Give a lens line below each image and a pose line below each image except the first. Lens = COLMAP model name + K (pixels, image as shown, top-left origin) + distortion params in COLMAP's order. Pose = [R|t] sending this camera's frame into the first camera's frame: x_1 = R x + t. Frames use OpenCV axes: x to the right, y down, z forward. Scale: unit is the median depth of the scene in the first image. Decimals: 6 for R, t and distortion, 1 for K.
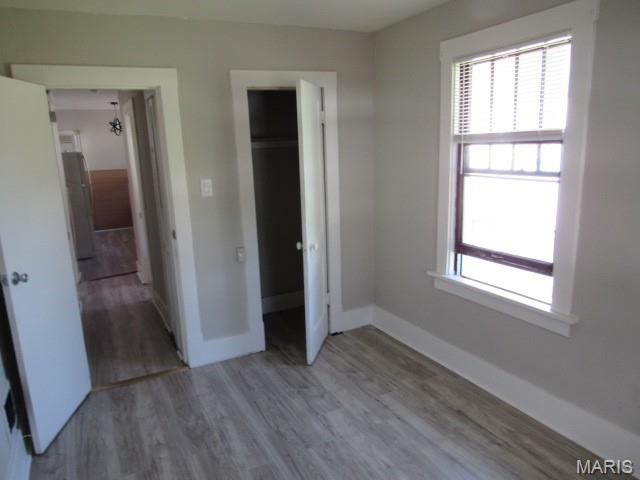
lens RADIAL K [[462.4, 0, 323.1], [0, 462.4, 243.8], [0, 0, 1]] dist [-0.015791, -0.001656]
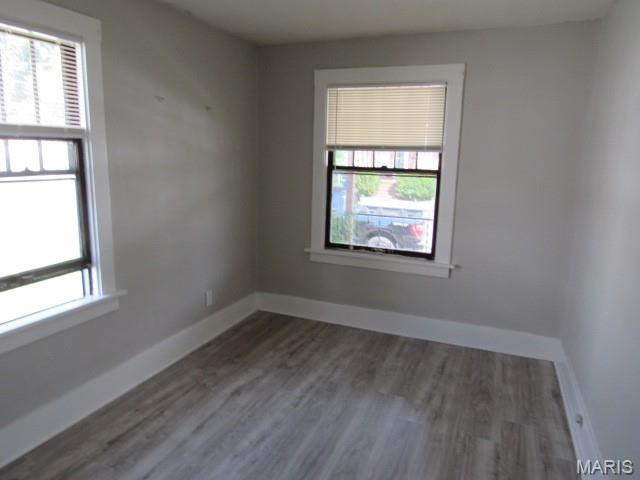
lens RADIAL K [[462.4, 0, 322.7], [0, 462.4, 236.0], [0, 0, 1]] dist [-0.015791, -0.001656]
pose [[-0.653684, -0.136169, 0.744416, -0.602970], [0.132094, 0.948046, 0.289411, -0.224572], [-0.745150, 0.287517, -0.601736, 1.174161]]
